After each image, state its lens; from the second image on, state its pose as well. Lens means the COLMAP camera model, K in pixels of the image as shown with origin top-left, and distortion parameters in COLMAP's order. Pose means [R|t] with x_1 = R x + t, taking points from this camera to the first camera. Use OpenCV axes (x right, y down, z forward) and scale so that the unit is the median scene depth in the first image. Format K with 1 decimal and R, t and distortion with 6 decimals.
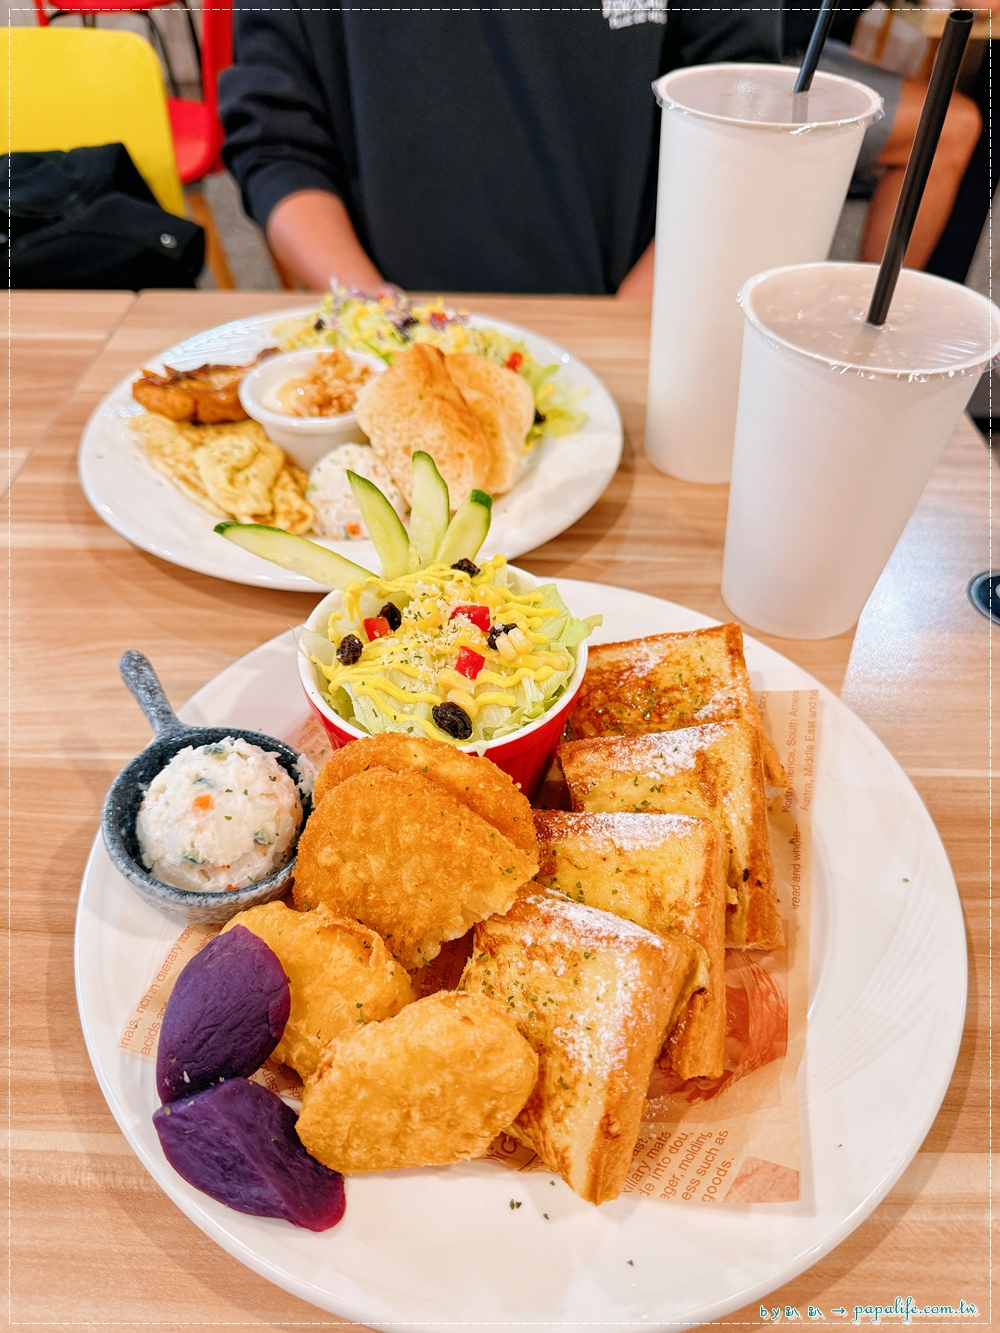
lens RADIAL K [[927.6, 0, 475.4], [0, 927.6, 641.2], [0, 0, 1]] dist [-0.012775, -0.022720]
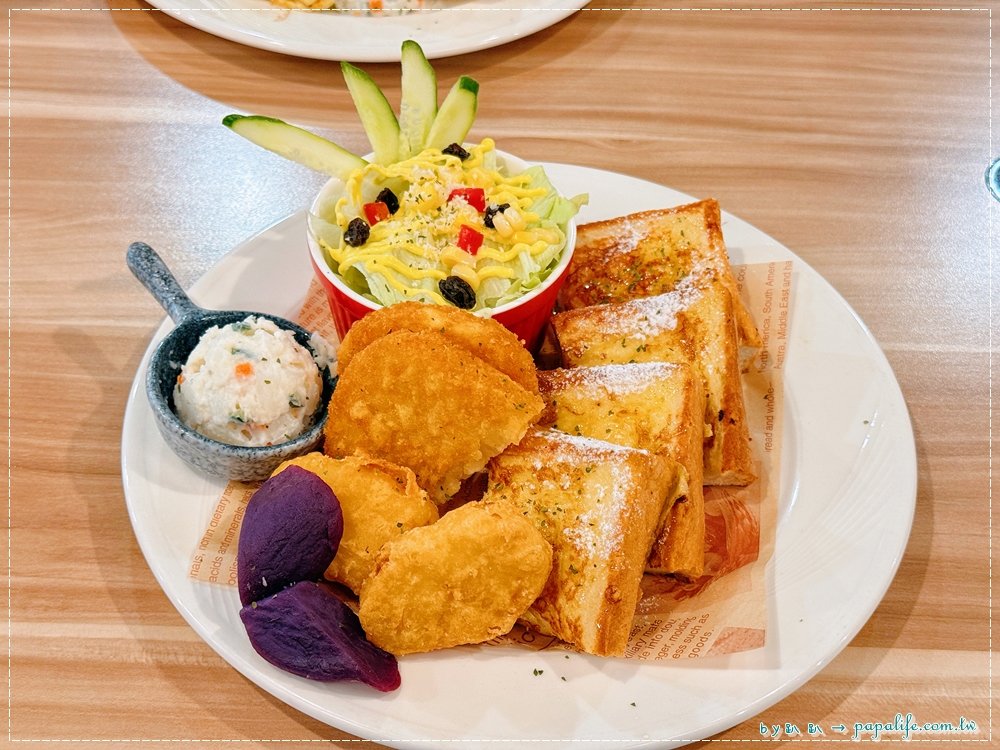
lens RADIAL K [[1372.2, 0, 502.6], [0, 1372.2, 378.5], [0, 0, 1]] dist [0.031270, 0.000000]
pose [[0.995377, -0.042036, 0.086353, -0.125768], [0.035038, 0.996097, 0.081011, 0.061501], [-0.089421, -0.077611, 0.992965, -0.681159]]
